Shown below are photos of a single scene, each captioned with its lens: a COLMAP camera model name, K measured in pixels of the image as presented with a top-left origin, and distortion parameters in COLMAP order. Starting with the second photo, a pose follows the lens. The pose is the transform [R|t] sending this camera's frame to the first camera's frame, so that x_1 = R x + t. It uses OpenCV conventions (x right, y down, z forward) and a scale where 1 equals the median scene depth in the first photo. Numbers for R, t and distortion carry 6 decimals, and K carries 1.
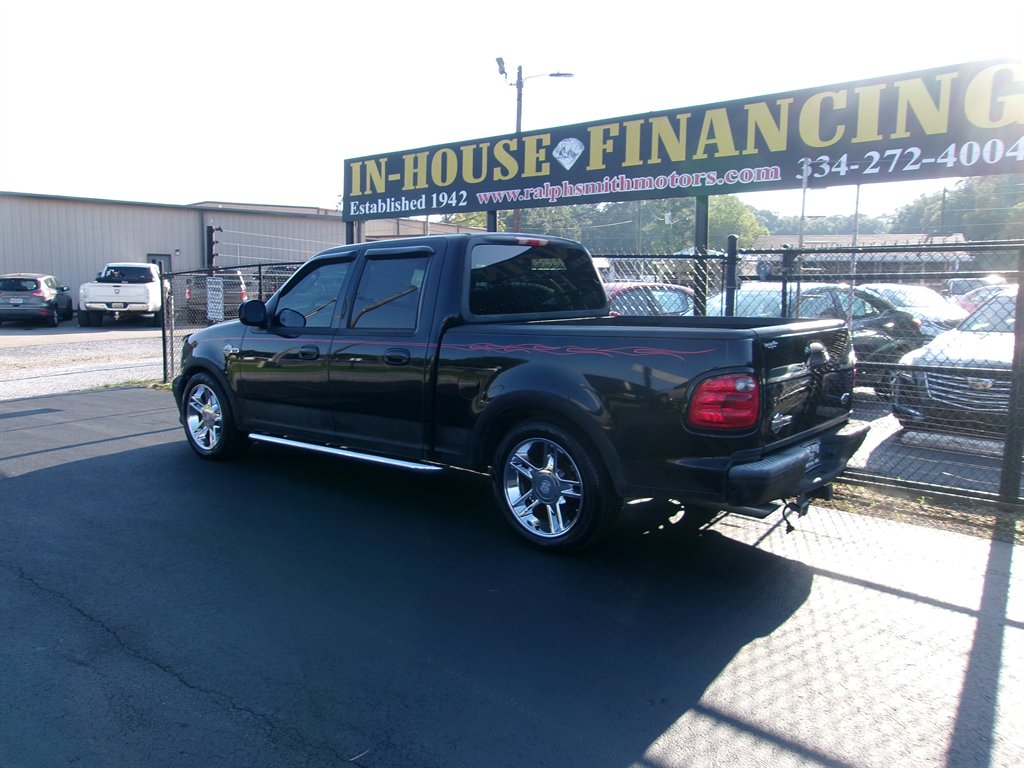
lens RADIAL K [[804.8, 0, 511.8], [0, 804.8, 386.8], [0, 0, 1]] dist [-0.042599, 0.076386]
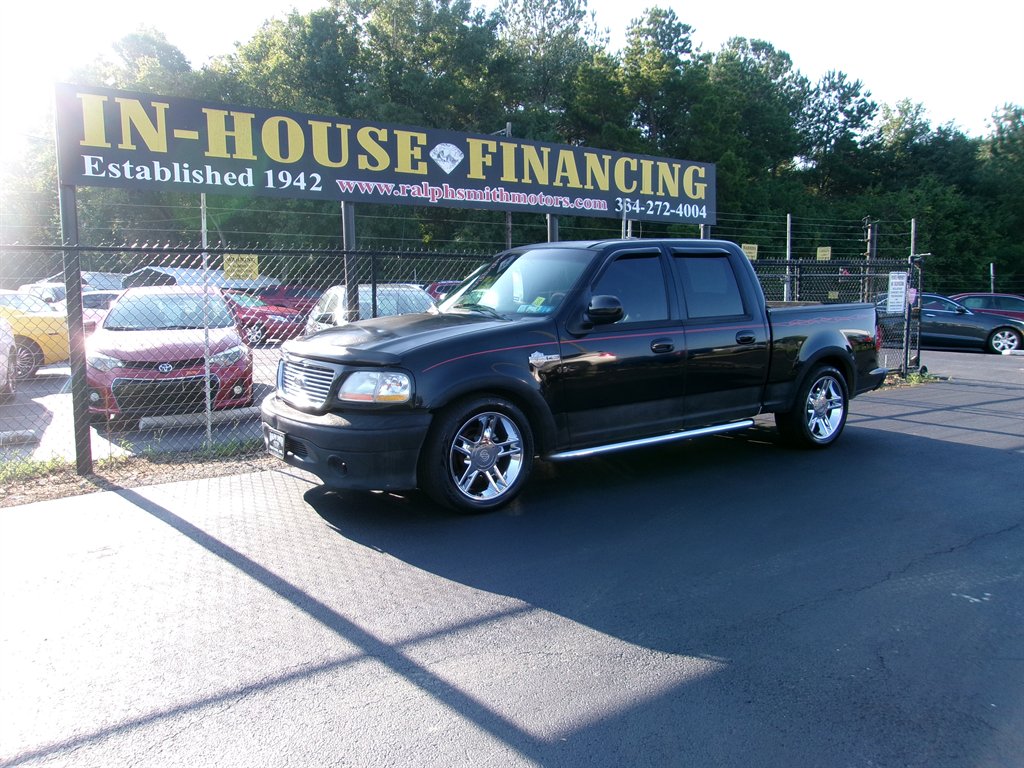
lens RADIAL K [[804.8, 0, 494.2], [0, 804.8, 386.0], [0, 0, 1]] dist [-0.042599, 0.076386]
pose [[0.254633, -0.118670, 0.959729, -1.000462], [0.132556, 0.987357, 0.086917, -0.084563], [-0.957910, 0.105085, 0.267144, 0.729042]]
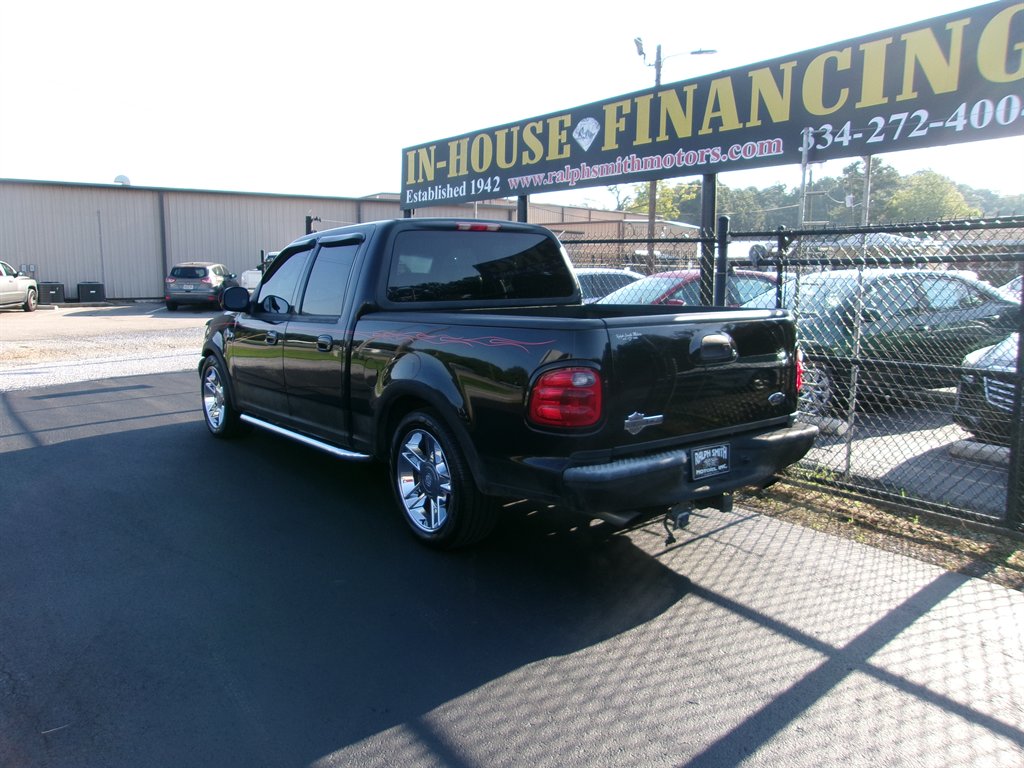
lens RADIAL K [[804.8, 0, 503.5], [0, 804.8, 385.9], [0, 0, 1]] dist [-0.042599, 0.076386]
pose [[0.973979, 0.029684, -0.224684, 0.208237], [-0.026518, 0.999502, 0.017097, -0.004336], [0.225080, -0.010694, 0.974282, 0.044590]]
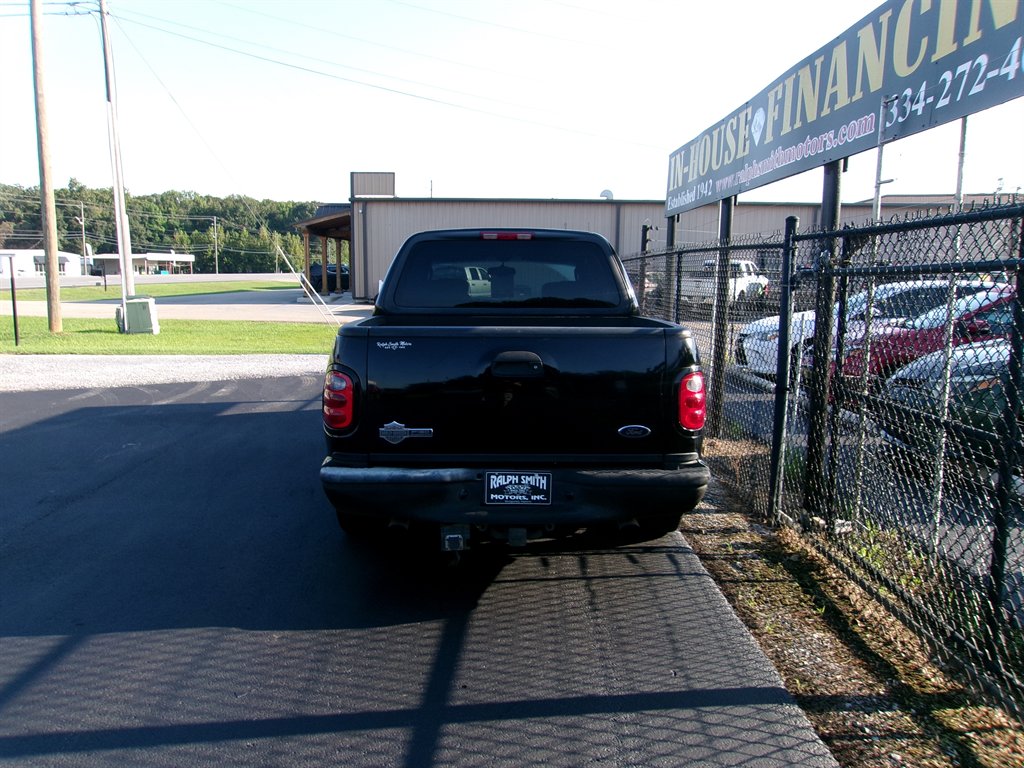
lens RADIAL K [[804.8, 0, 492.3], [0, 804.8, 380.5], [0, 0, 1]] dist [-0.042599, 0.076386]
pose [[0.649477, 0.099703, -0.753816, 0.579025], [-0.102809, 0.993777, 0.042862, -0.033537], [0.753399, 0.049661, 0.655686, 0.261864]]
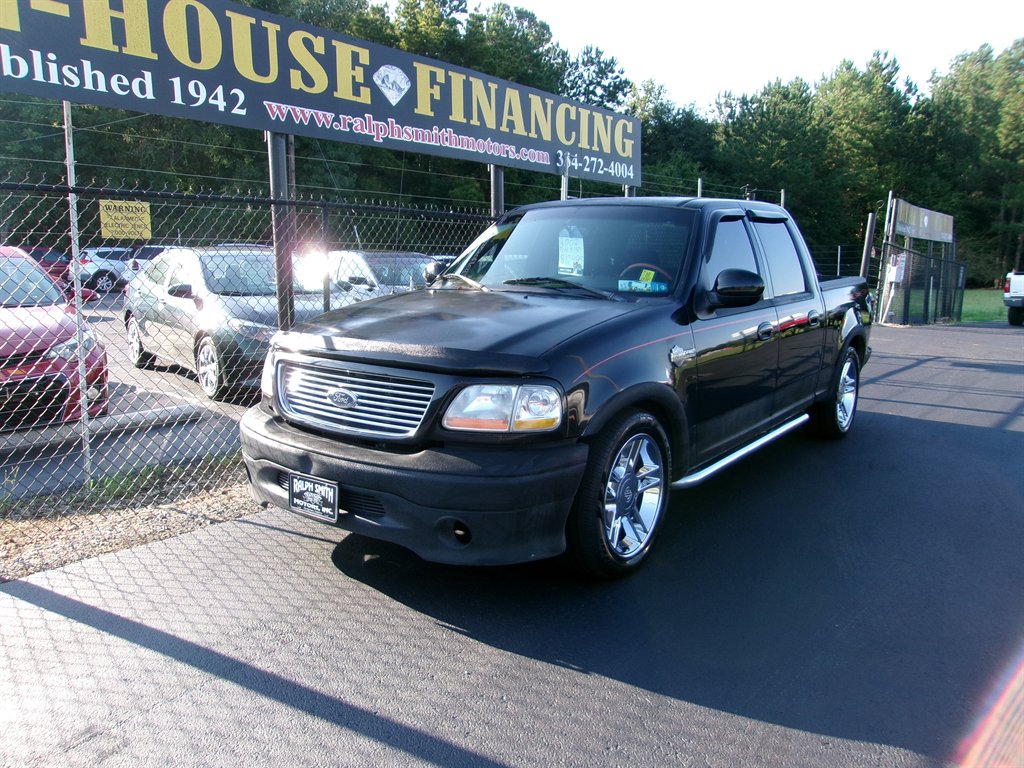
lens RADIAL K [[804.8, 0, 505.6], [0, 804.8, 386.3], [0, 0, 1]] dist [-0.042599, 0.076386]
pose [[-0.059114, -0.165093, 0.984505, -0.821907], [0.122049, 0.977635, 0.171270, -0.123967], [-0.990762, 0.130283, -0.037642, 1.005974]]
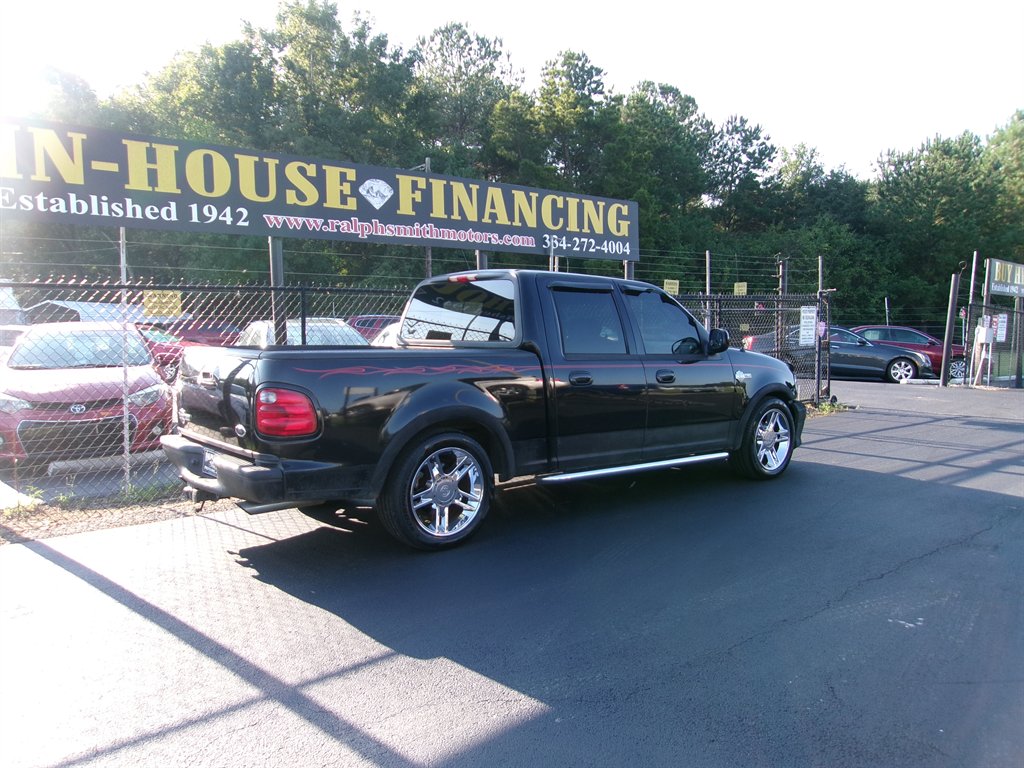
lens RADIAL K [[804.8, 0, 497.5], [0, 804.8, 386.3], [0, 0, 1]] dist [-0.042599, 0.076386]
pose [[0.151680, -0.081957, 0.985026, -0.997909], [0.138099, 0.988539, 0.060984, -0.090695], [-0.978735, 0.126781, 0.161260, 0.747382]]
